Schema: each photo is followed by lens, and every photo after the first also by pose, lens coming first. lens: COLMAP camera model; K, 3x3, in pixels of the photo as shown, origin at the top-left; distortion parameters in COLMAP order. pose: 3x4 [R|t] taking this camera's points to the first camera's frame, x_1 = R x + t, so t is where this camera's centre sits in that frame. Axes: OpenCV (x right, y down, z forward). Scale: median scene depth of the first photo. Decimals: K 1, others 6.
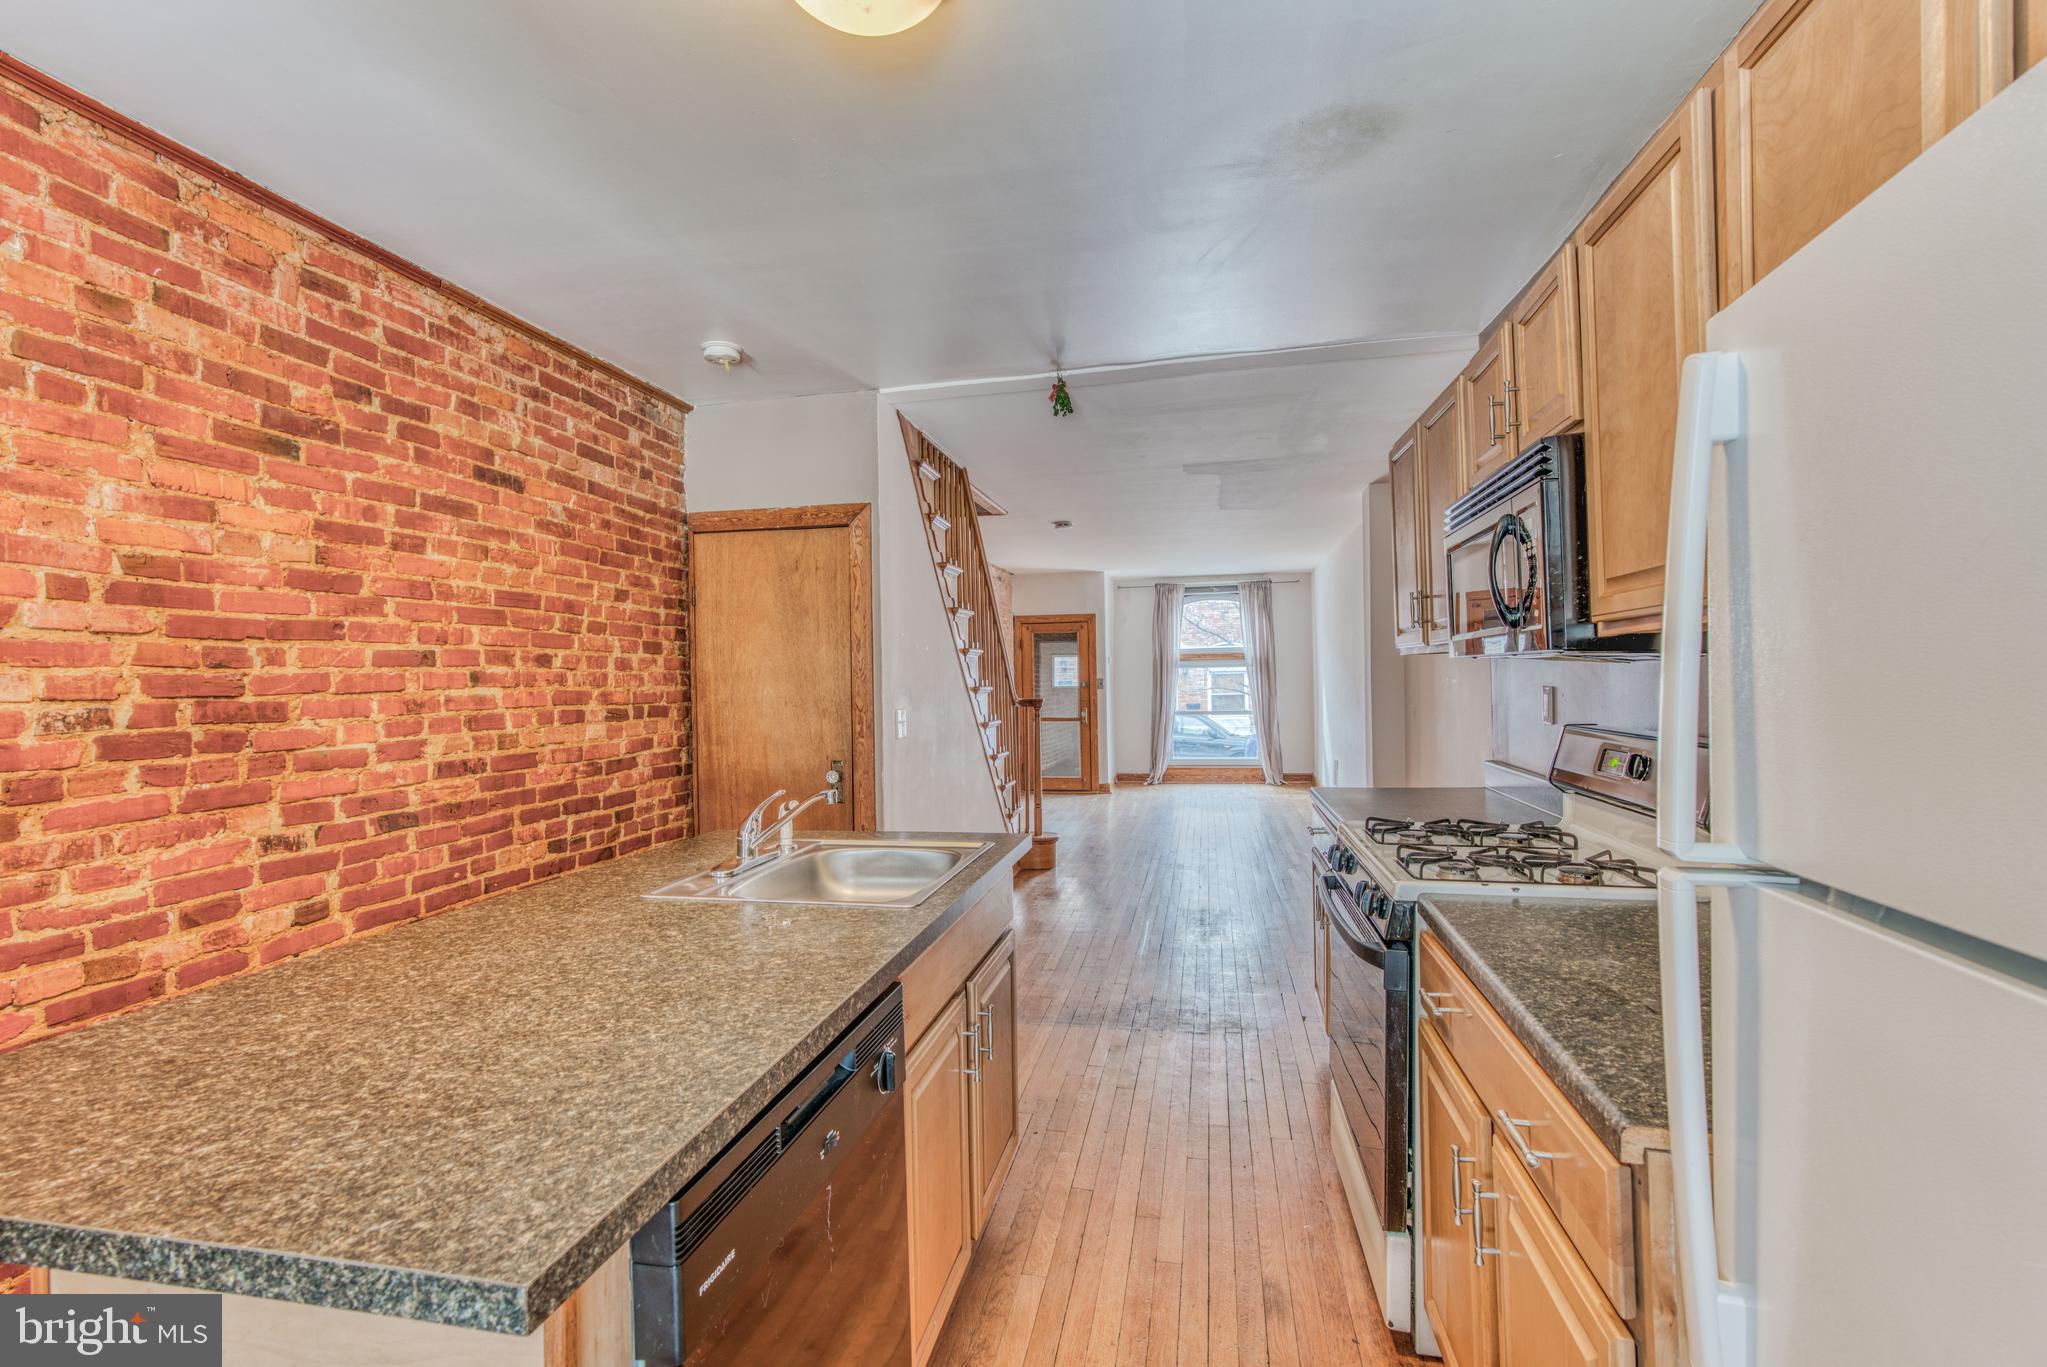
lens RADIAL K [[916.6, 0, 1010.5], [0, 916.6, 680.6], [0, 0, 1]] dist [-0.015889, 0.014749]
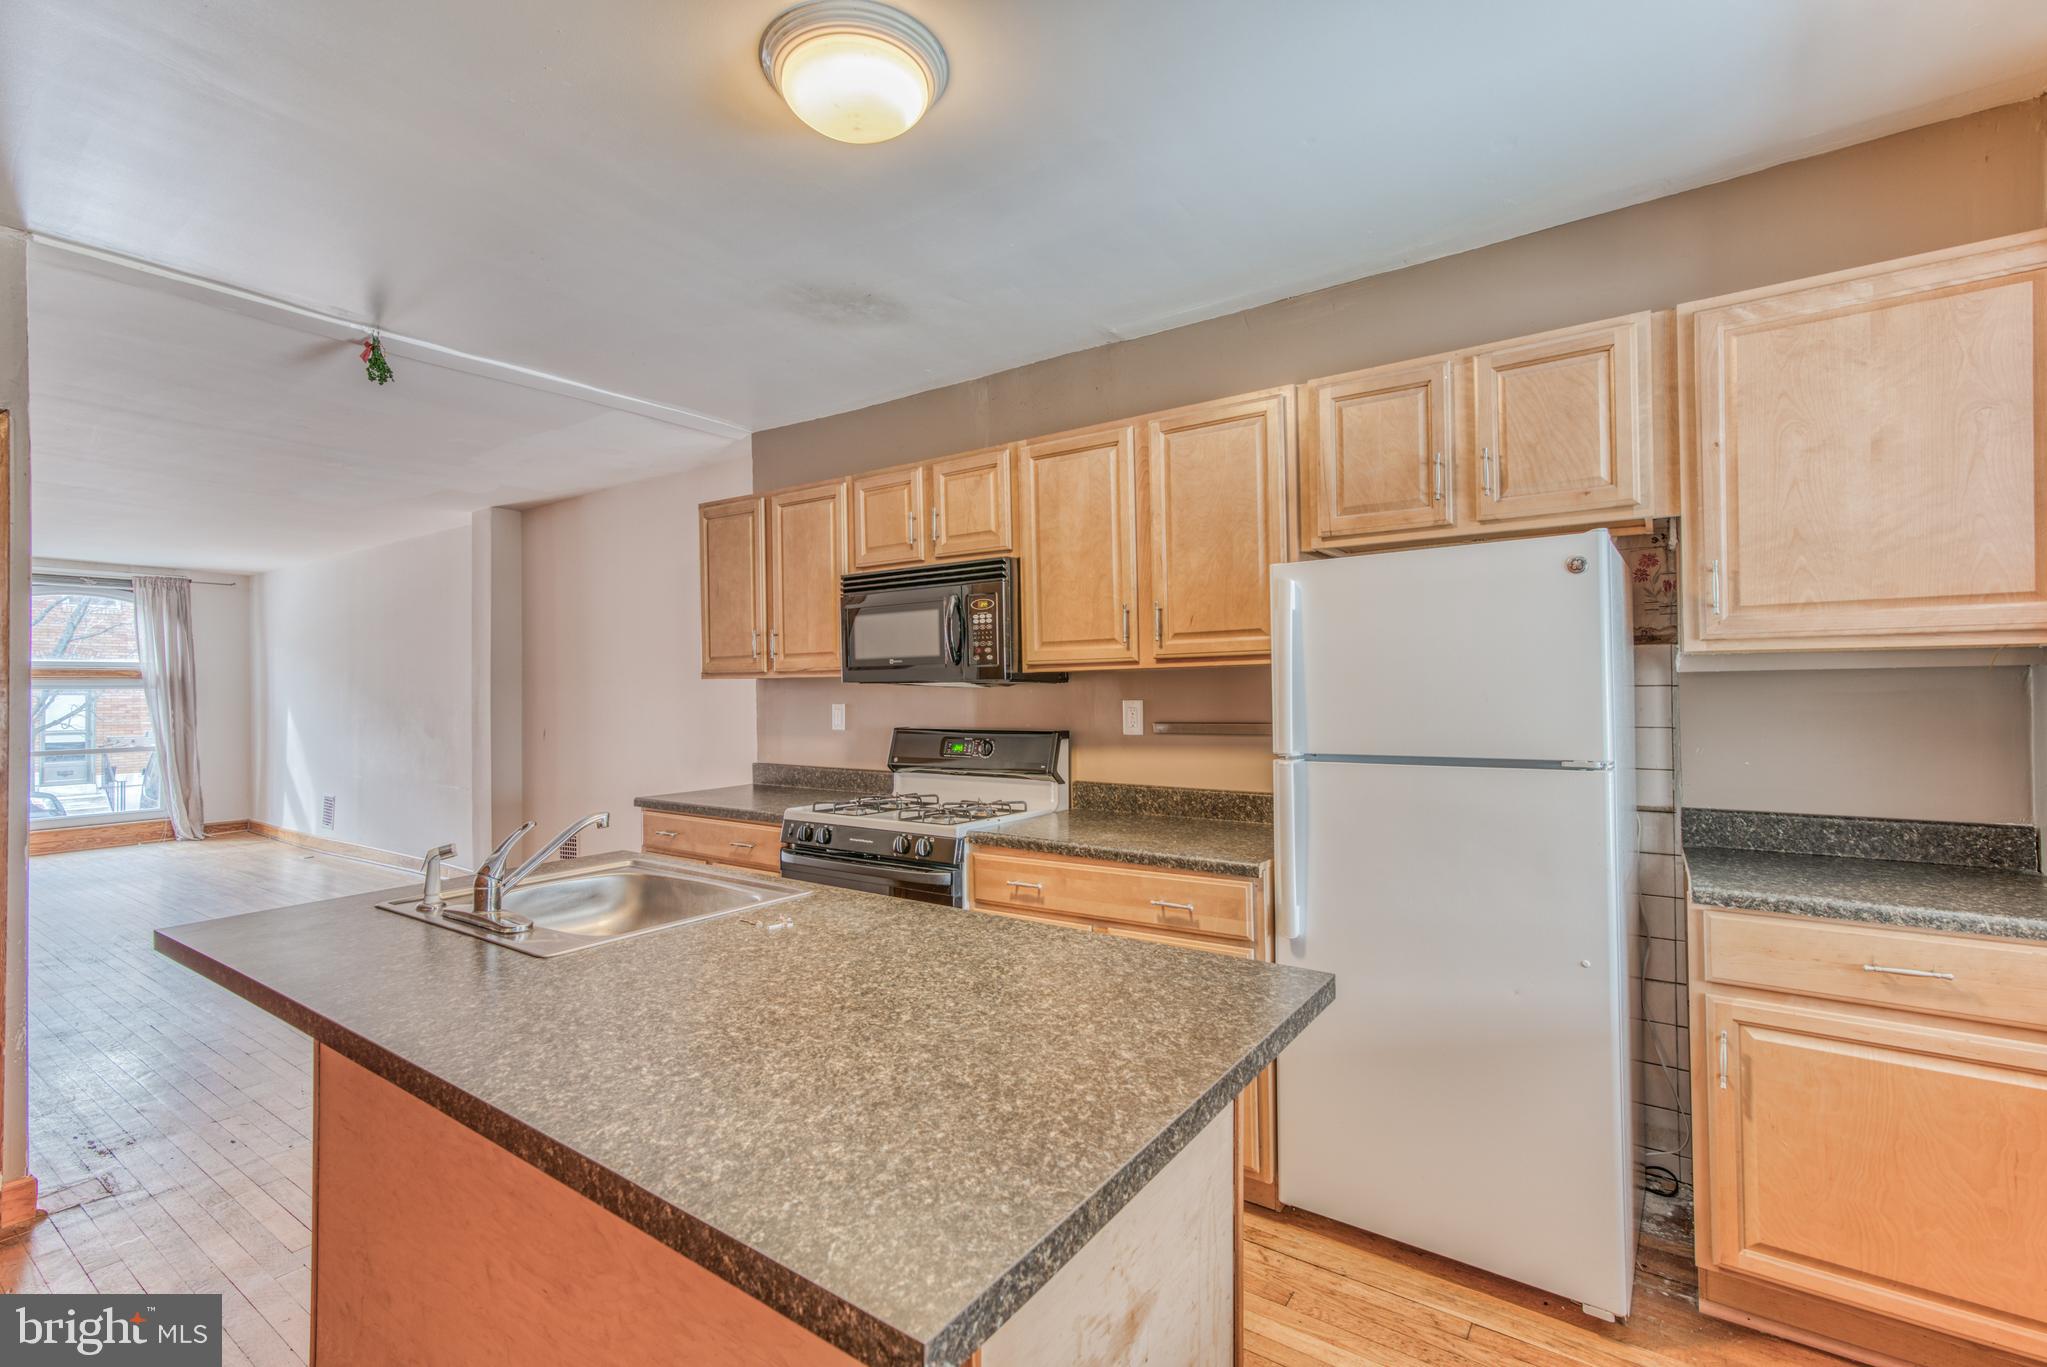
lens RADIAL K [[913.2, 0, 1010.3], [0, 913.2, 680.1], [0, 0, 1]] dist [-0.024160, 0.020271]
pose [[0.391160, 0.025009, 0.919983, -0.587922], [0.004591, 0.999565, -0.029125, 0.010988], [-0.920311, 0.015616, 0.390875, 0.184898]]
